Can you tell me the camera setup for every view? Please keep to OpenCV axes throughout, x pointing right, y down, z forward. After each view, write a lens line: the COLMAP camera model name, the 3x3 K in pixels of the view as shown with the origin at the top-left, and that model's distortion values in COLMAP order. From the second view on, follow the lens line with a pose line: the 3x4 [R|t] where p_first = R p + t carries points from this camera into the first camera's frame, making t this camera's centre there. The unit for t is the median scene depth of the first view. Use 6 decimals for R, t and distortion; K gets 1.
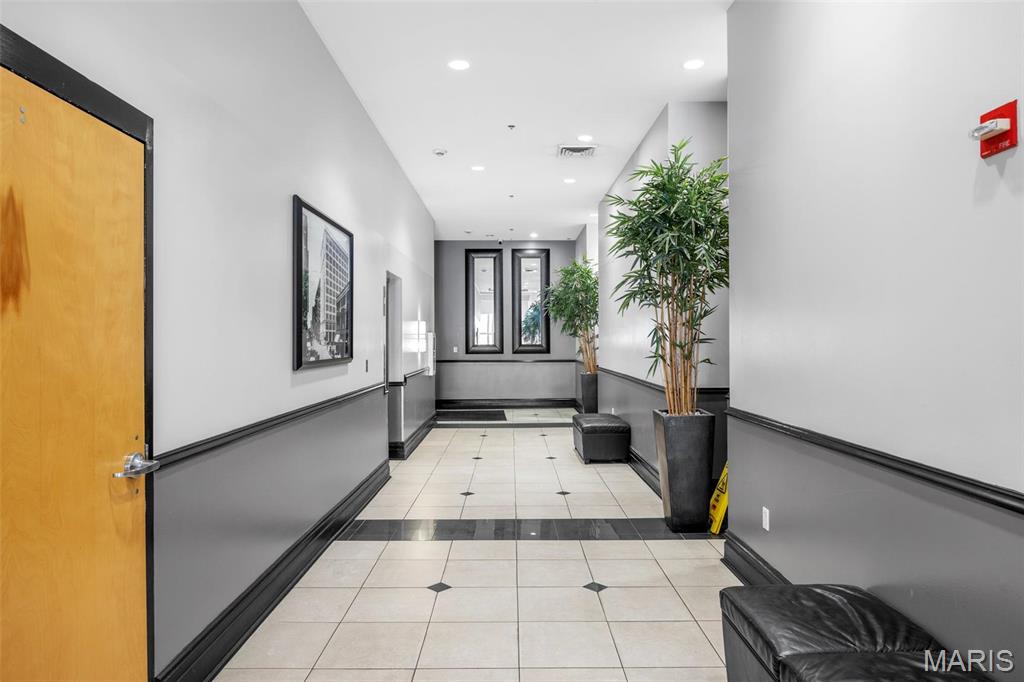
lens RADIAL K [[634.9, 0, 513.5], [0, 634.9, 334.9], [0, 0, 1]] dist [-0.009376, -0.004457]
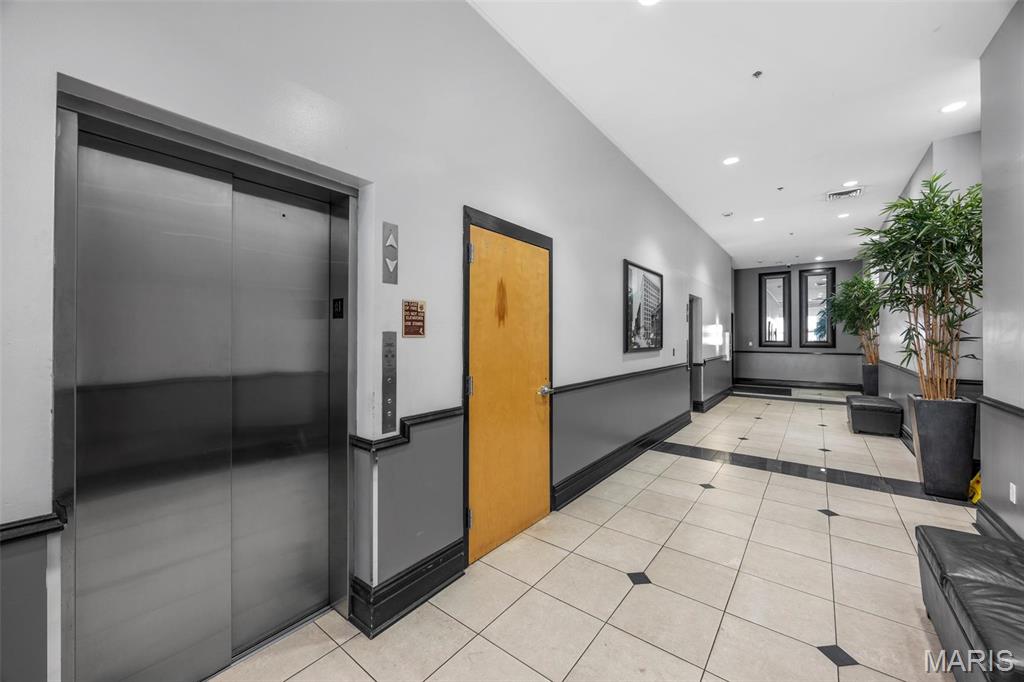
lens RADIAL K [[387.9, 0, 511.3], [0, 387.9, 337.5], [0, 0, 1]] dist [0.000262, -0.000020]
pose [[0.785010, 0.007019, -0.619443, 0.085432], [-0.000623, 0.999944, 0.010541, -0.001045], [0.619483, -0.007889, 0.784971, -0.089347]]
